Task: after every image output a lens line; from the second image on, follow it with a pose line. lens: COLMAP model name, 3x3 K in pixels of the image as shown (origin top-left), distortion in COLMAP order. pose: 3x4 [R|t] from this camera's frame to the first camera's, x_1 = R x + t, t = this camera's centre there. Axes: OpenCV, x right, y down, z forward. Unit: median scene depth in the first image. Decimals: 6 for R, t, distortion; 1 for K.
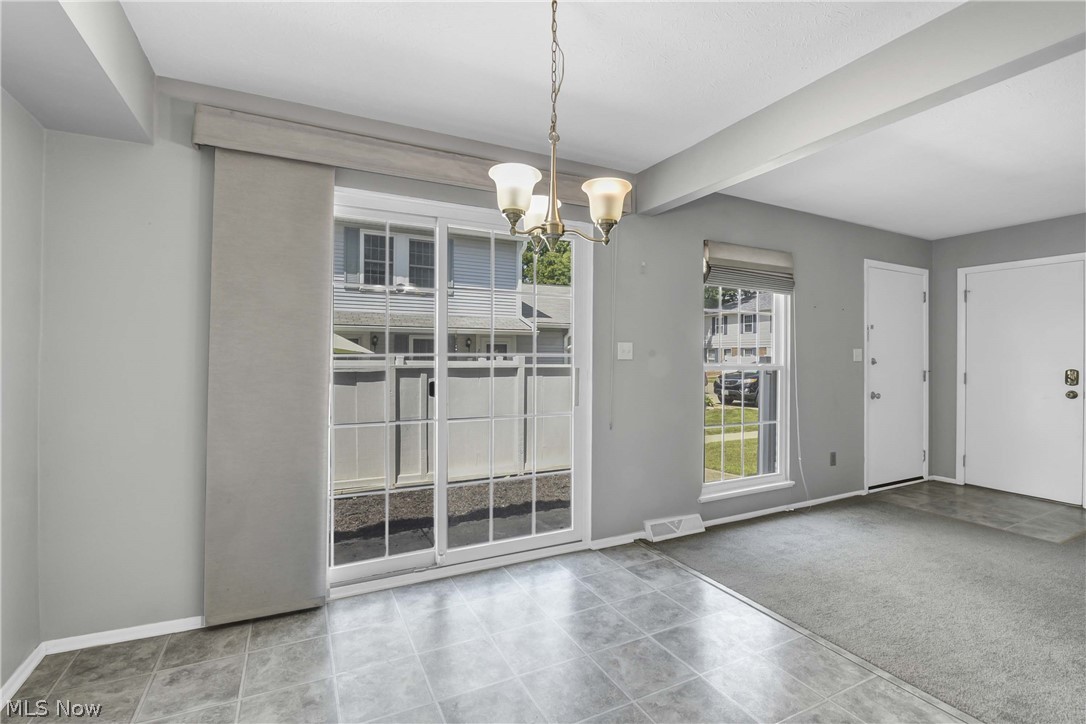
lens RADIAL K [[484.5, 0, 540.3], [0, 484.5, 356.7], [0, 0, 1]] dist [-0.020453, -0.000770]
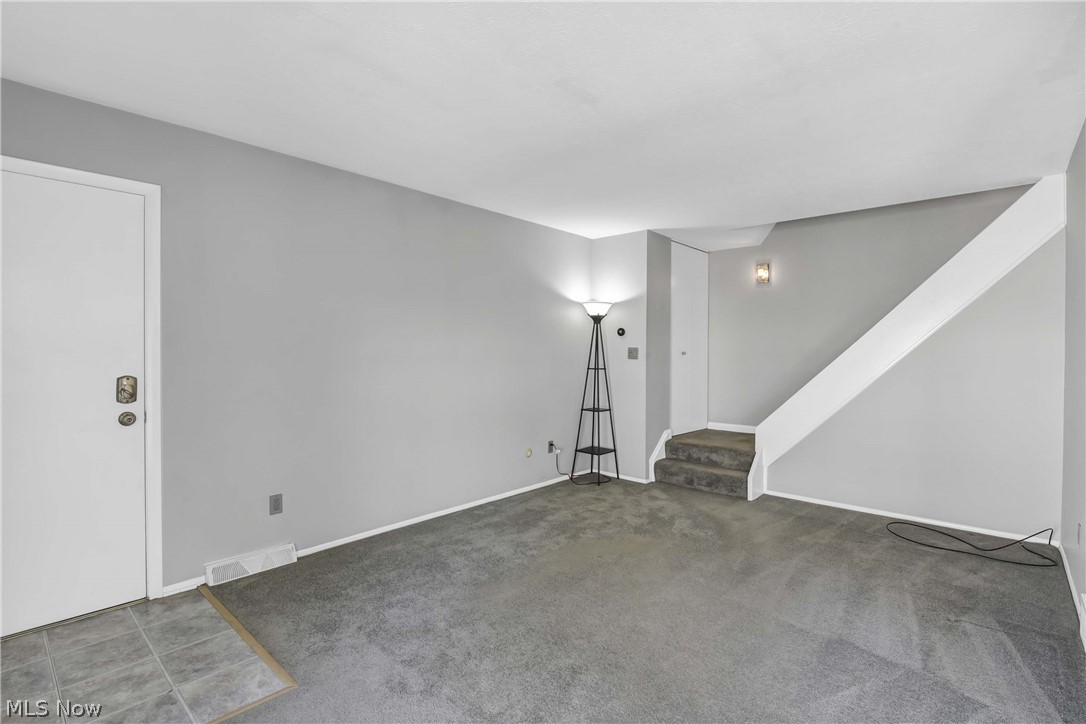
lens RADIAL K [[522.2, 0, 539.7], [0, 522.2, 355.5], [0, 0, 1]] dist [-0.010082, -0.000831]
pose [[-0.364791, -0.014843, 0.930971, 0.494874], [-0.006597, 0.999889, 0.013356, -0.015486], [-0.931066, -0.001269, -0.364848, 1.111434]]
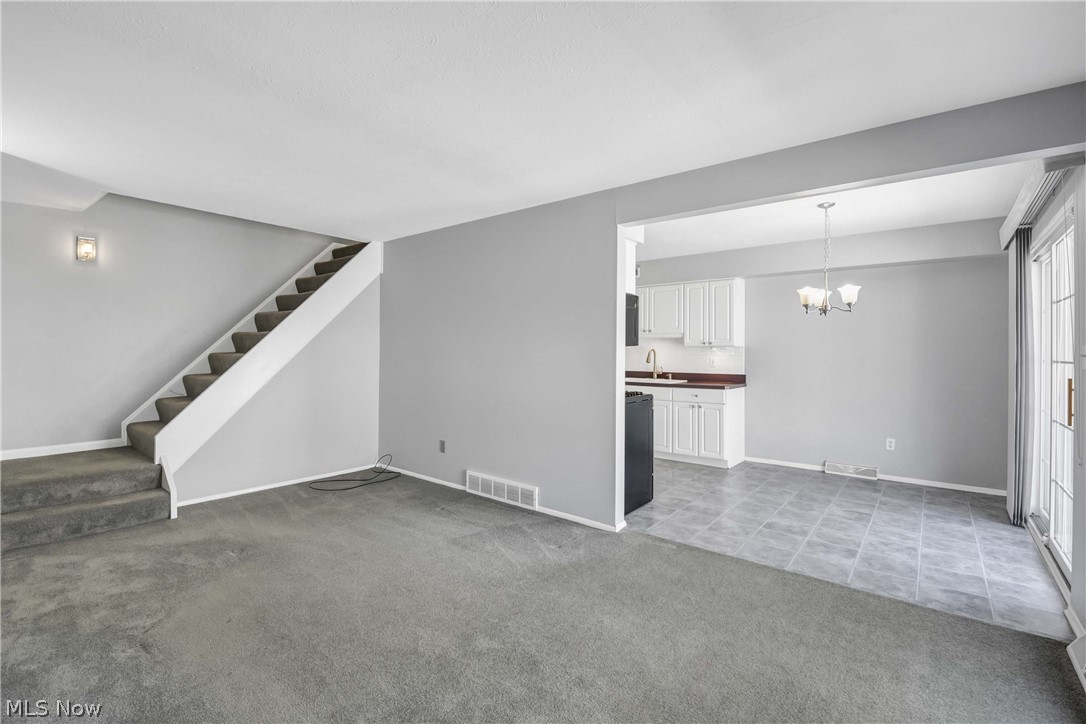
lens RADIAL K [[491.1, 0, 548.1], [0, 491.1, 350.4], [0, 0, 1]] dist [-0.011635, -0.000497]
pose [[-0.900390, -0.013649, -0.434869, 1.383981], [-0.012976, 0.999906, -0.004517, -0.012065], [0.434889, 0.001576, -0.900483, 1.529630]]
